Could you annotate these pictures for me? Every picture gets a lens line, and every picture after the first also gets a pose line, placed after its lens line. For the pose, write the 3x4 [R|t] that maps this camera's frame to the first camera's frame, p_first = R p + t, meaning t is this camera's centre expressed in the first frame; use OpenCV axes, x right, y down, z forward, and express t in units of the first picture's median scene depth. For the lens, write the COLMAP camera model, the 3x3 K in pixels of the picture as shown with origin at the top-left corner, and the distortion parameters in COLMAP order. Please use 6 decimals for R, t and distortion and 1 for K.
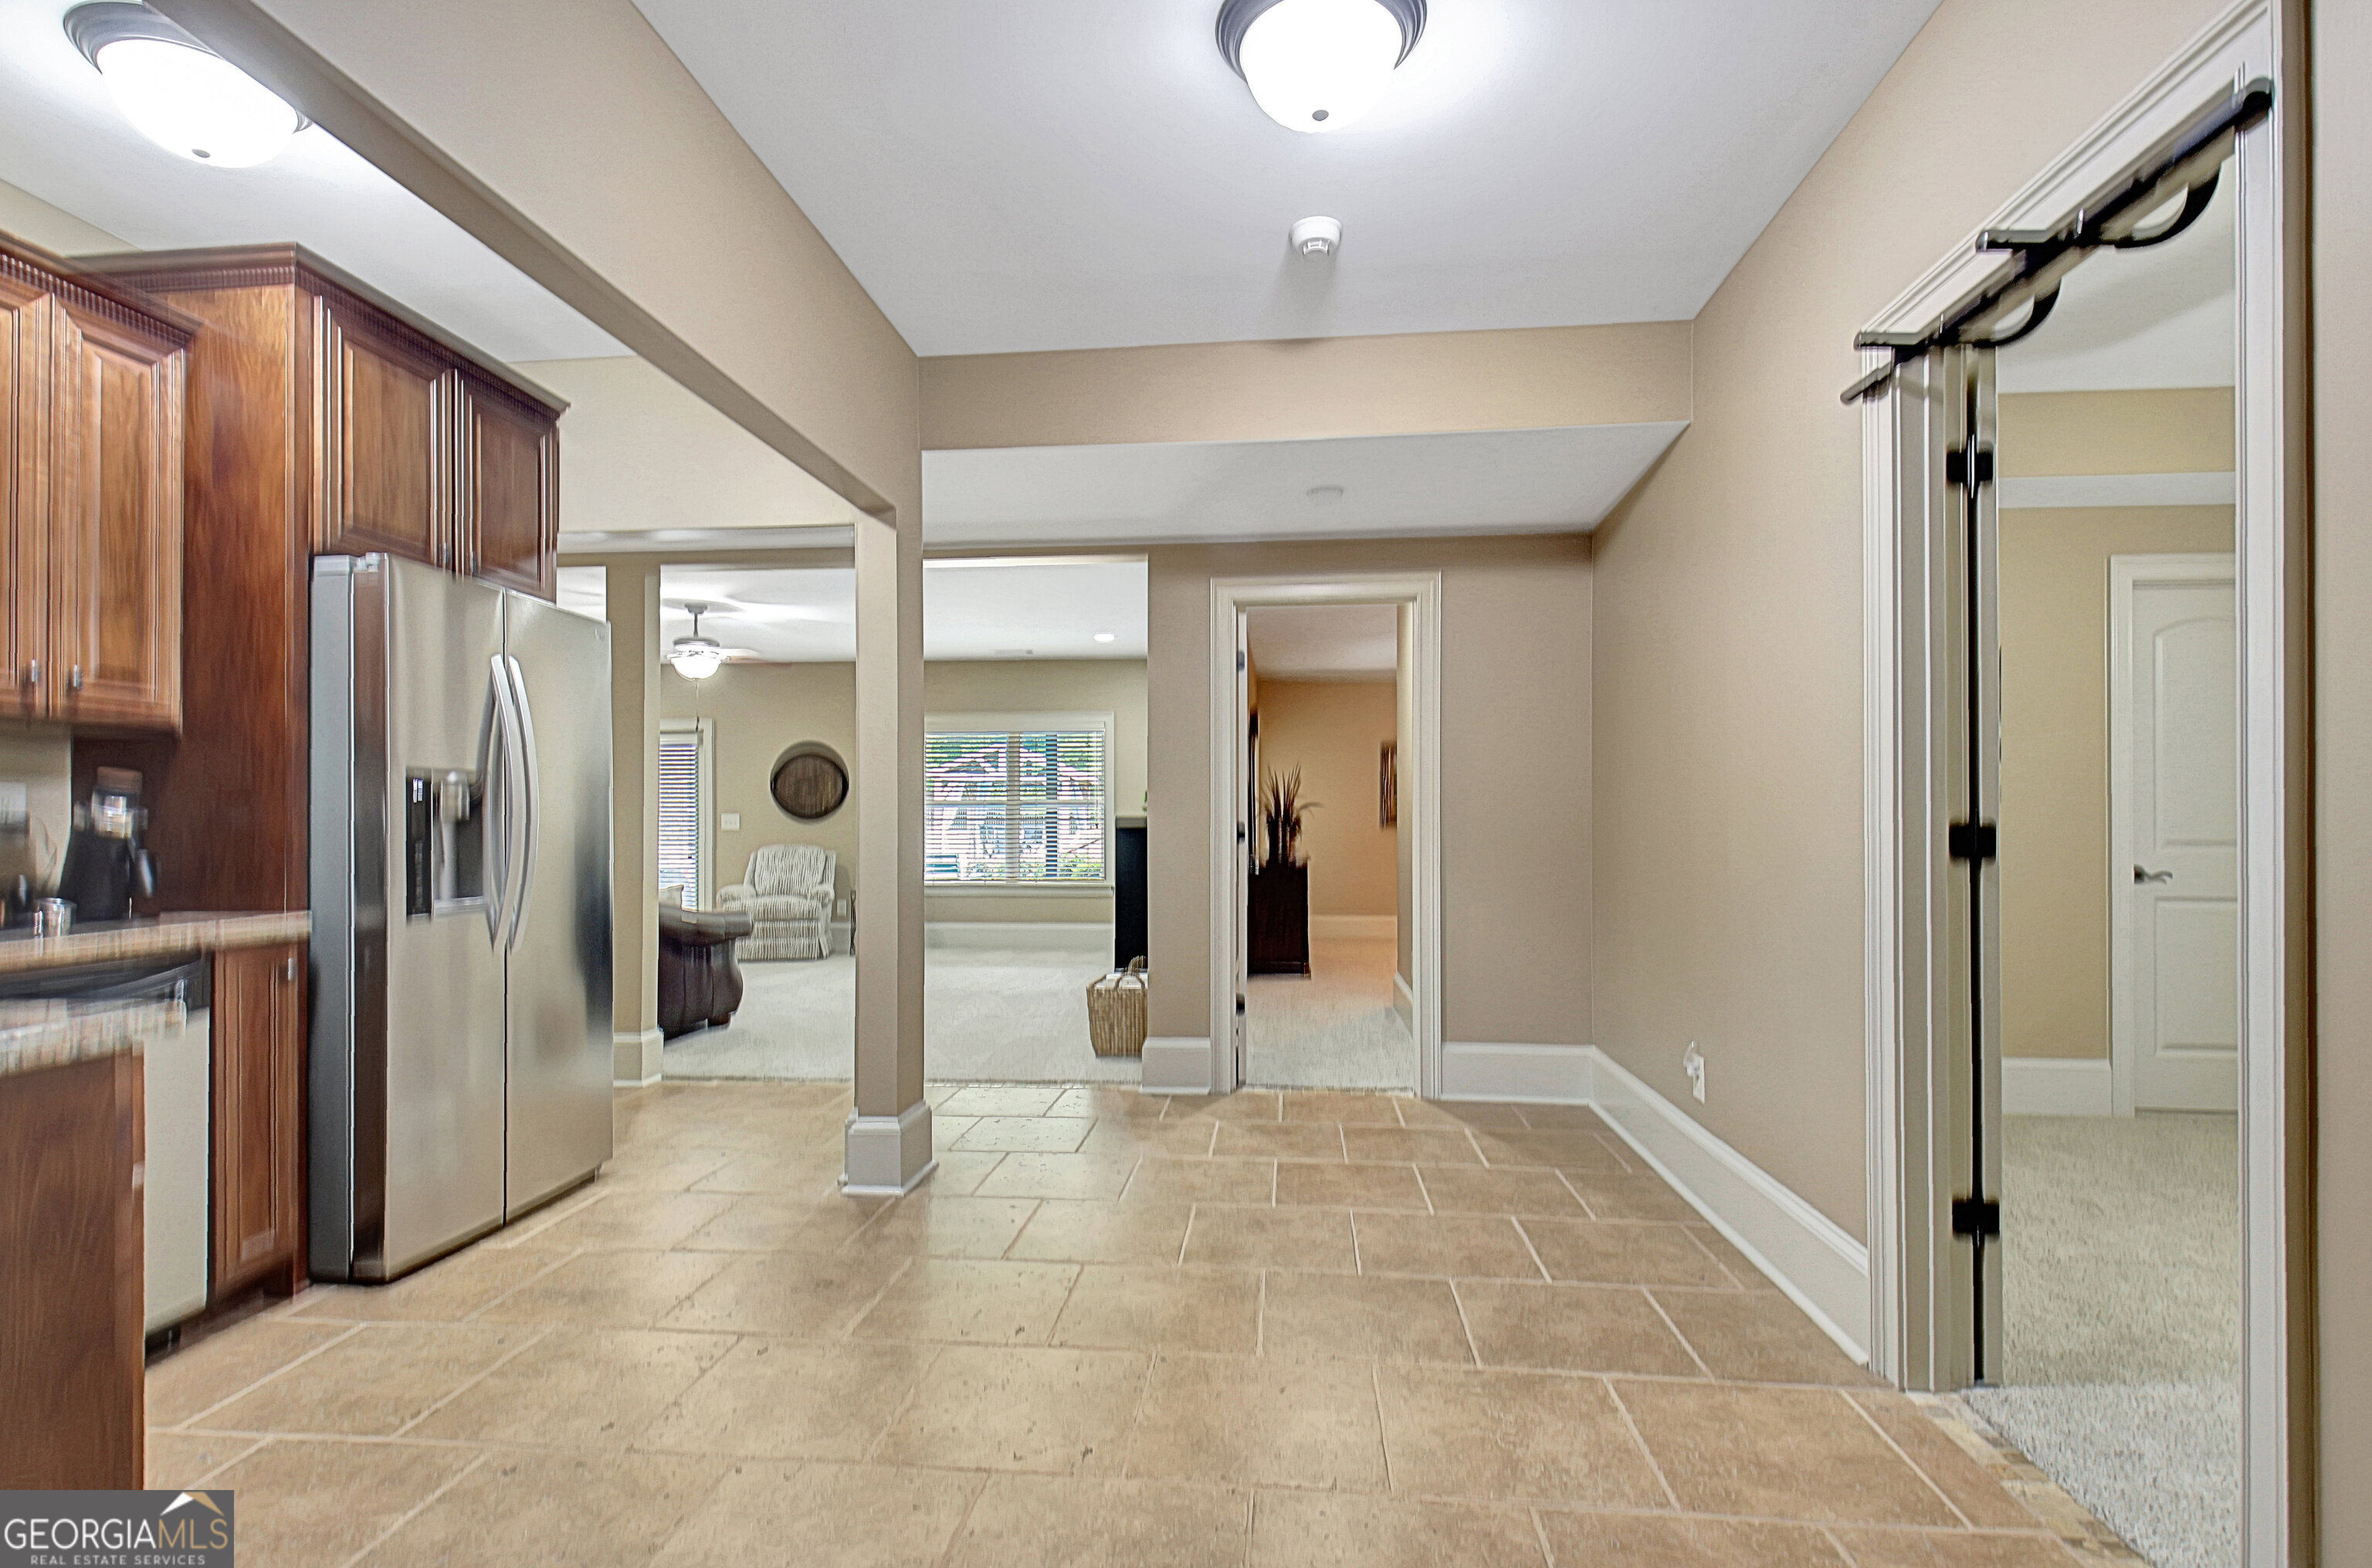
lens RADIAL K [[1141.5, 0, 1168.4], [0, 1141.5, 806.0], [0, 0, 1]] dist [0.025973, -0.021157]
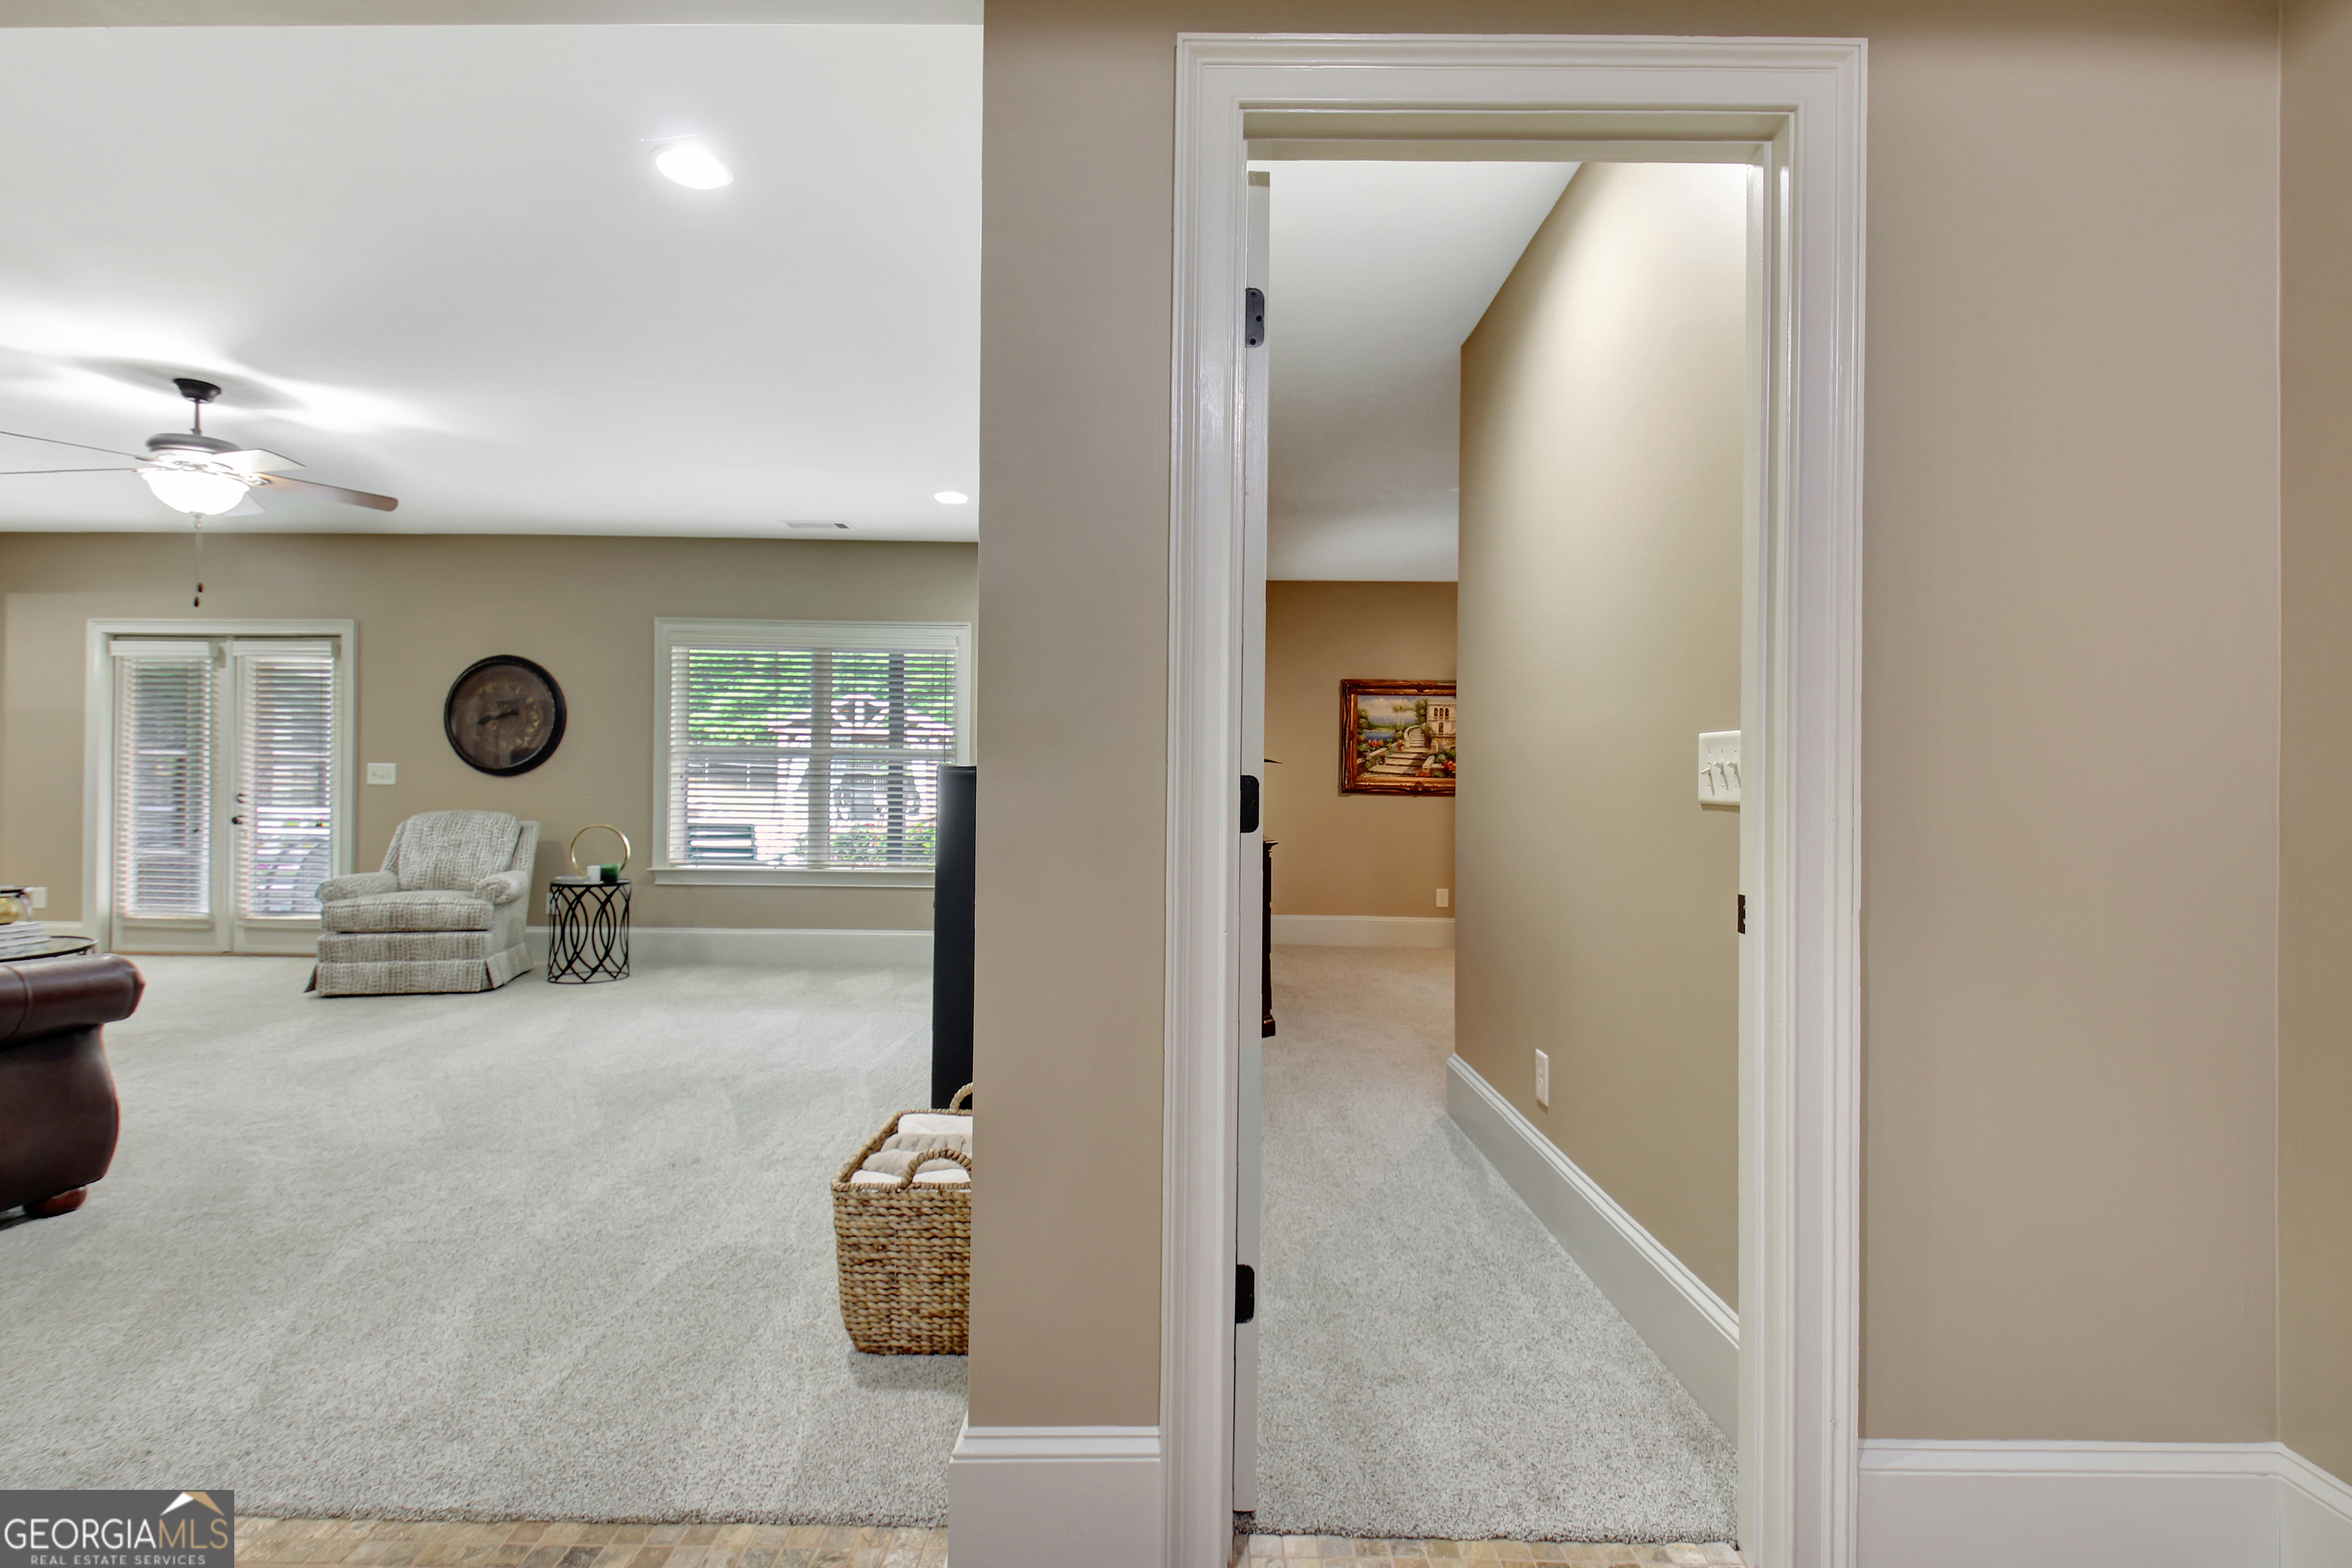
lens RADIAL K [[1131.9, 0, 1172.9], [0, 1131.9, 770.2], [0, 0, 1]] dist [0.025973, -0.021157]
pose [[0.994506, 0.013560, 0.103797, 0.005254], [-0.013391, 0.999908, -0.002331, 0.022076], [-0.103819, 0.000928, 0.994596, 0.857328]]
